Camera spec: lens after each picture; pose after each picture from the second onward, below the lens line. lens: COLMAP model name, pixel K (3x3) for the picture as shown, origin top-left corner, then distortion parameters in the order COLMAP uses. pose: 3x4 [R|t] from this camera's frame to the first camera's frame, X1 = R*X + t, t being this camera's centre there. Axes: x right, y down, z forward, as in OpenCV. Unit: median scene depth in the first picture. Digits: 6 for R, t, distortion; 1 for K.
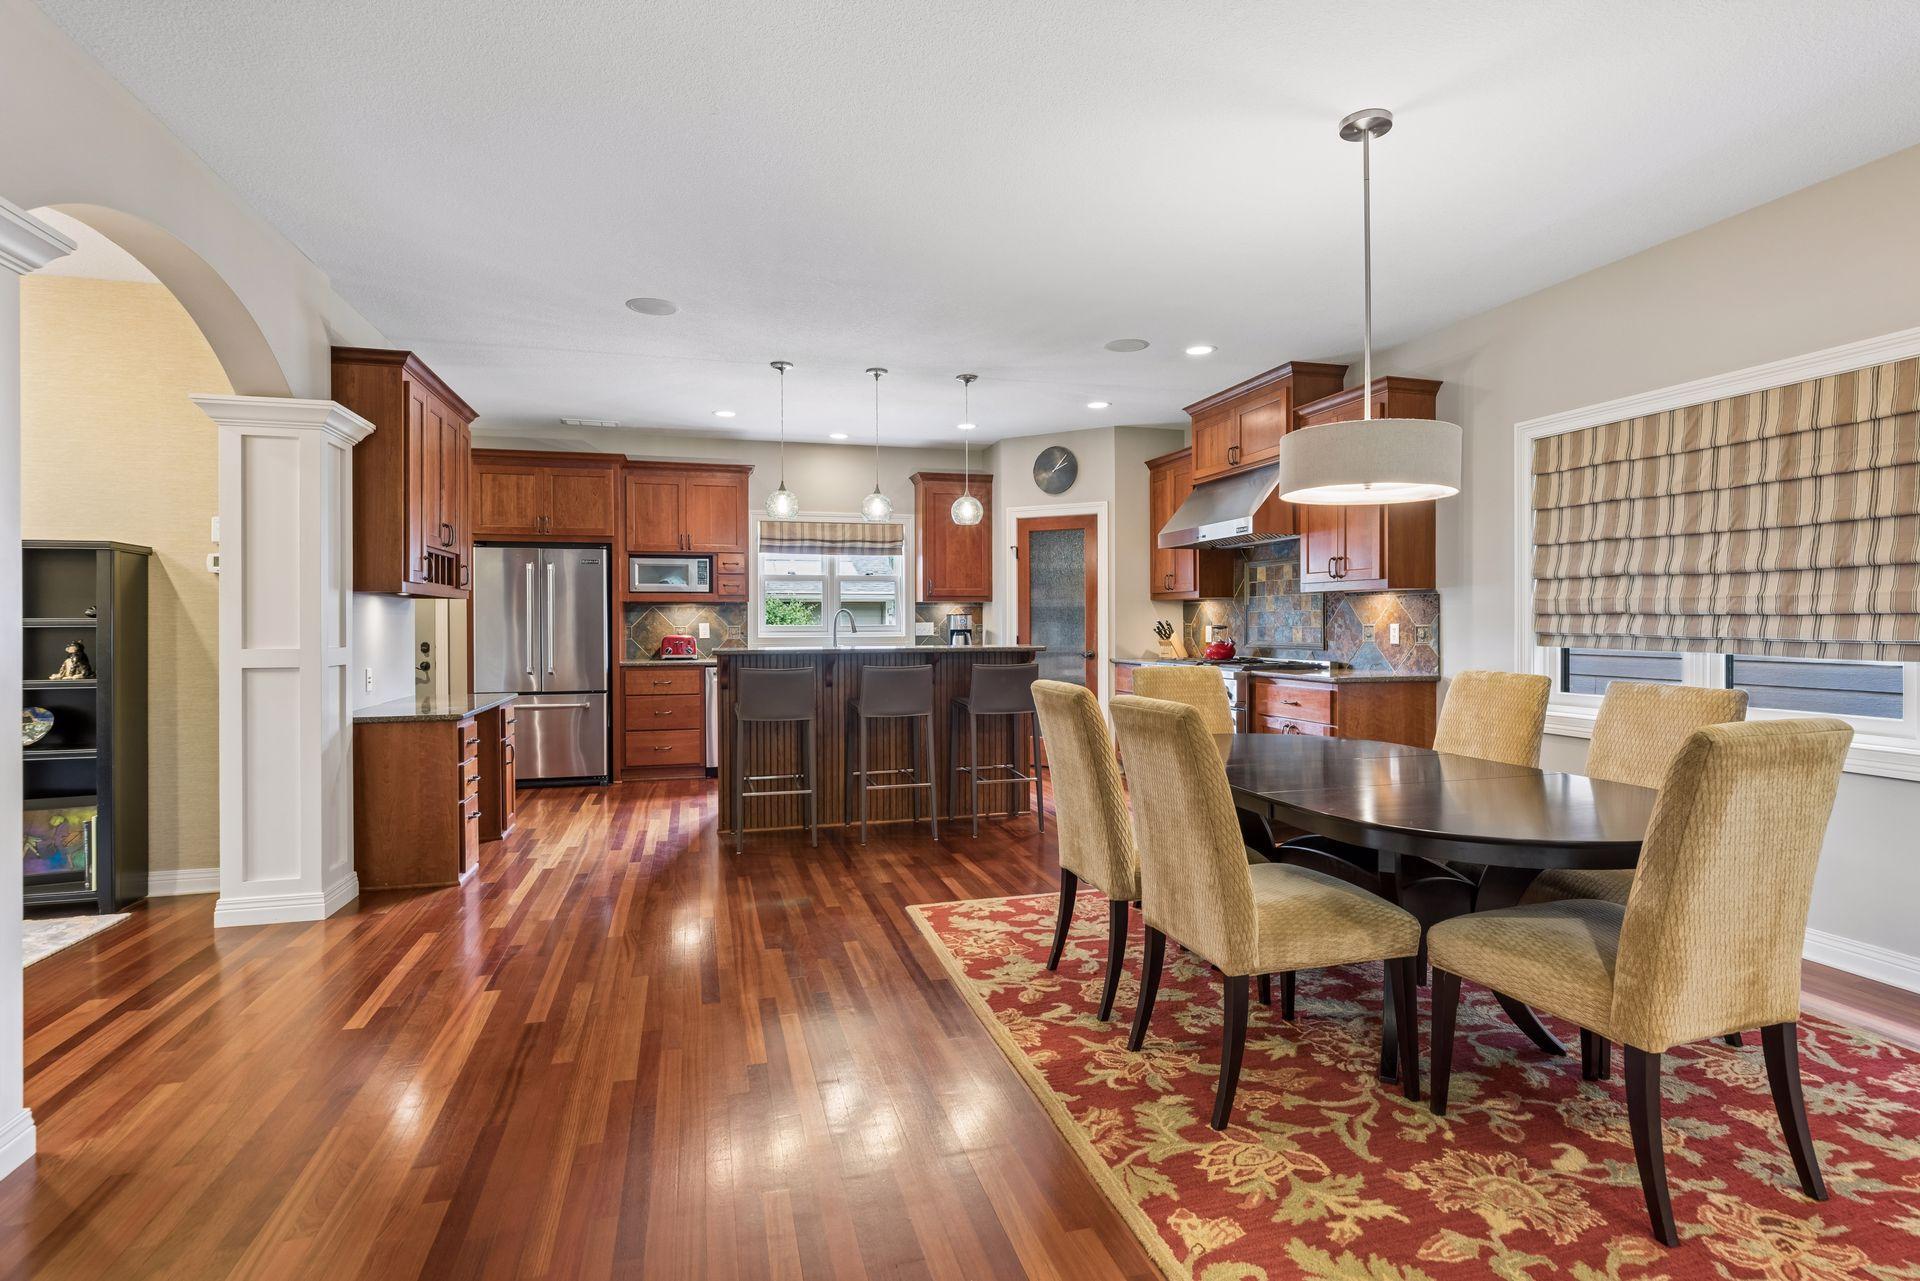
lens RADIAL K [[951.0, 0, 962.5], [0, 951.0, 625.9], [0, 0, 1]] dist [-0.002157, -0.000234]
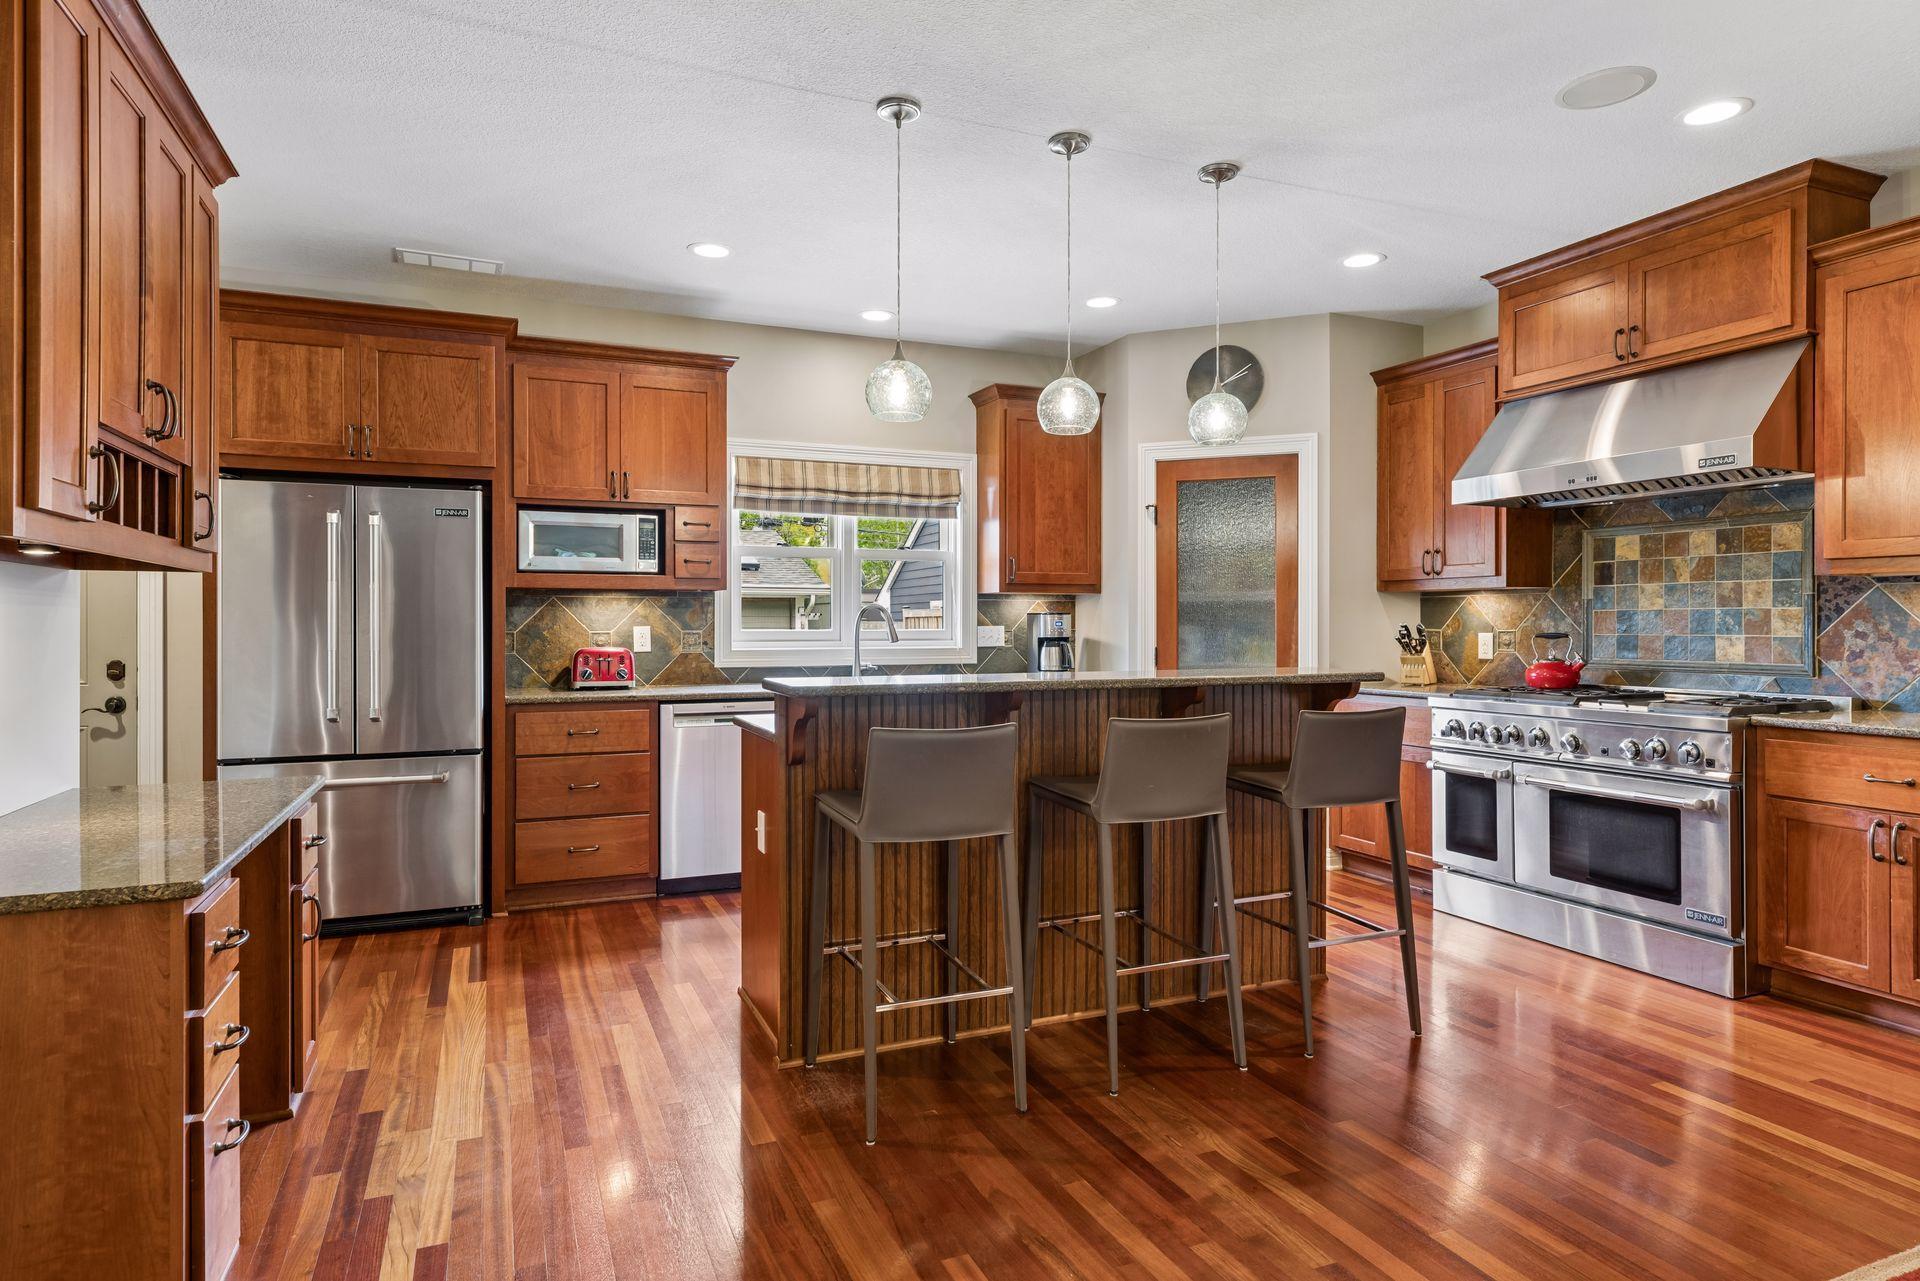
lens RADIAL K [[1088.8, 0, 964.3], [0, 1088.8, 623.2], [0, 0, 1]] dist [0.011695, -0.001562]
pose [[0.991123, 0.003108, 0.132913, -0.177796], [-0.002407, 0.999982, -0.005435, -0.001621], [-0.132928, 0.005067, 0.991113, 0.331535]]
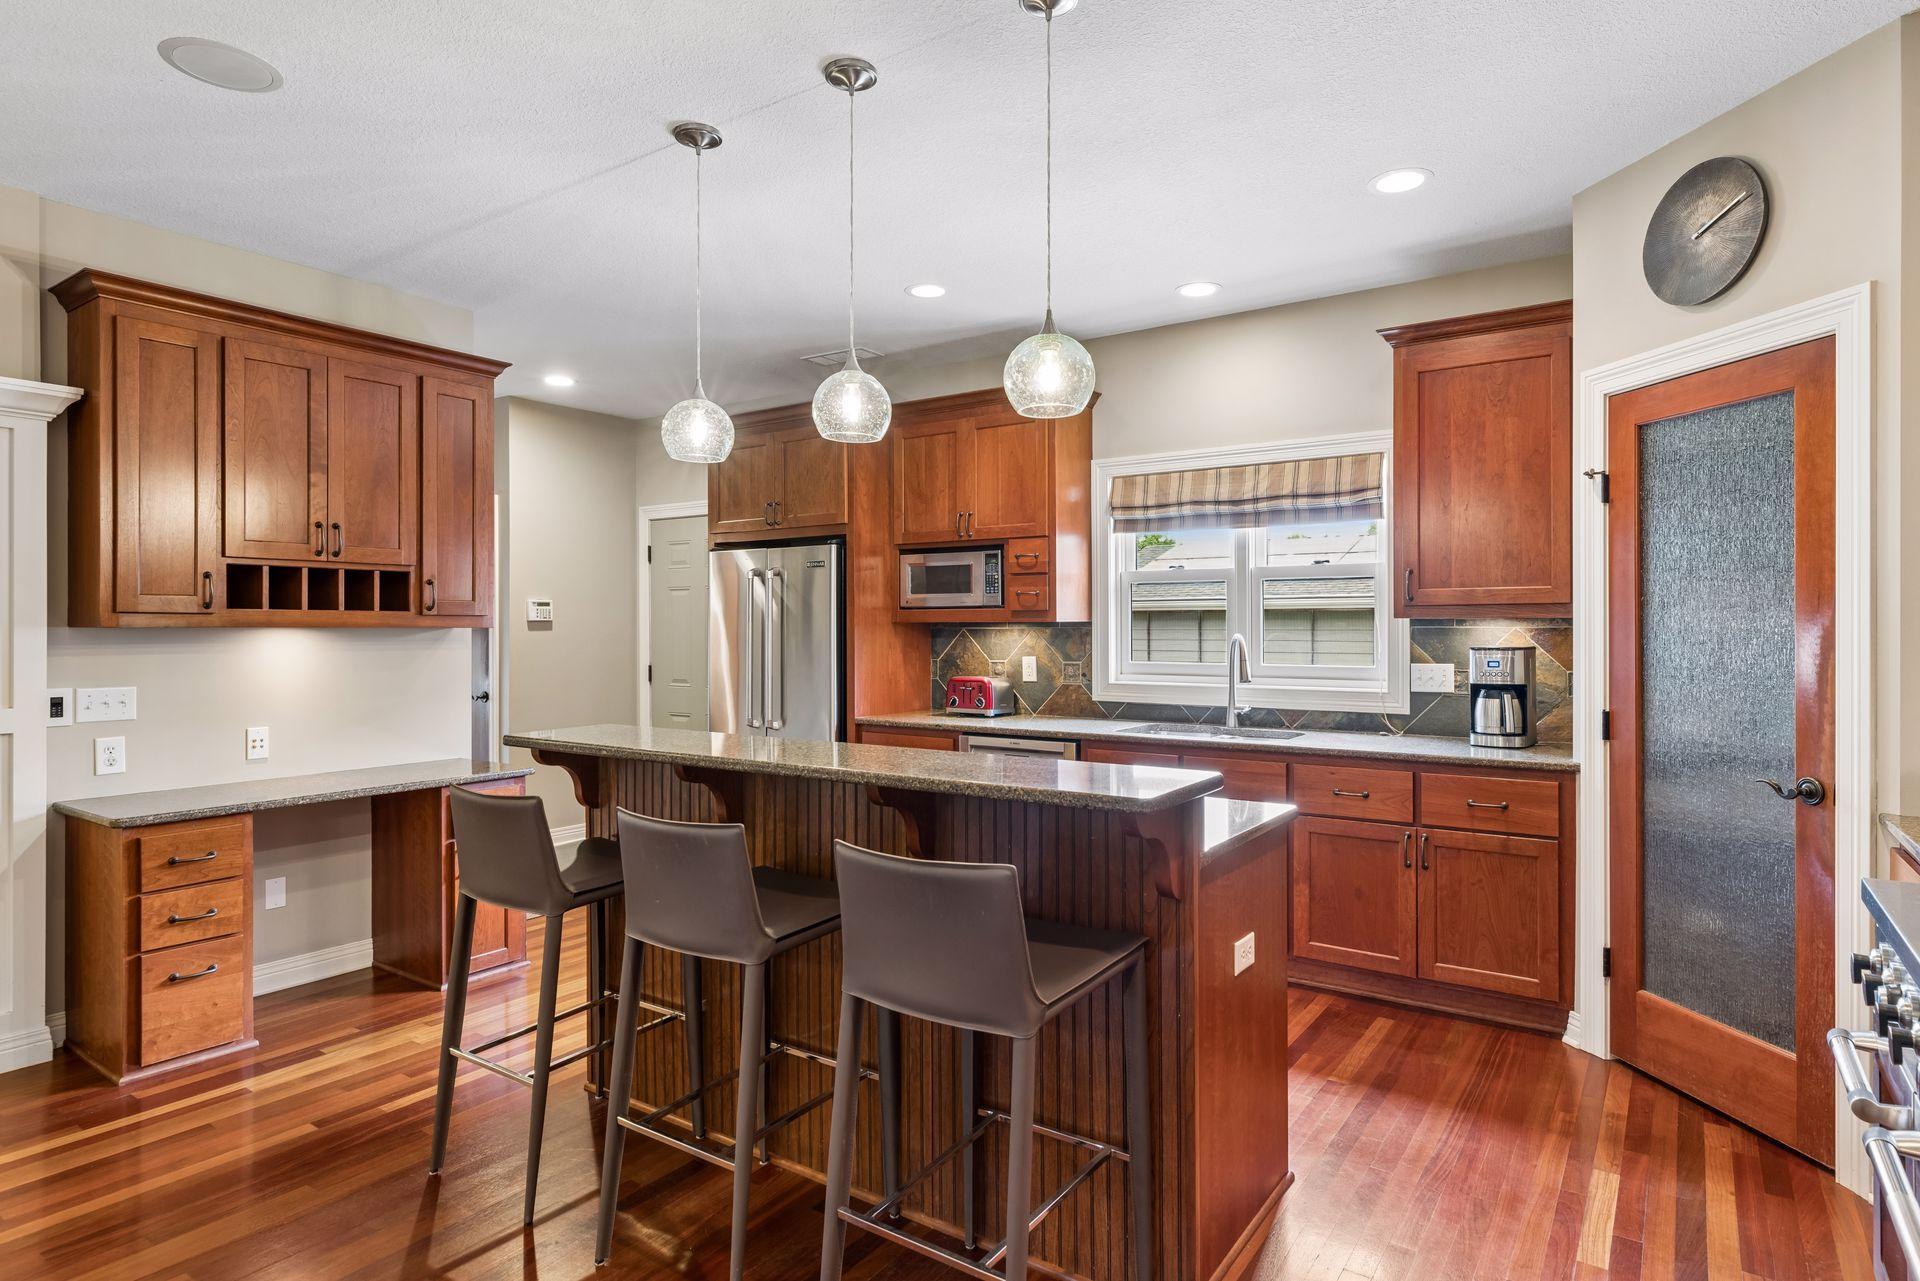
lens RADIAL K [[1034.9, 0, 969.4], [0, 1034.9, 630.1], [0, 0, 1]] dist [-0.002733, -0.000639]
pose [[0.643165, 0.003713, -0.765718, 0.225508], [-0.003878, 0.999991, 0.001591, -0.022322], [0.765718, 0.001946, 0.643174, 0.596012]]
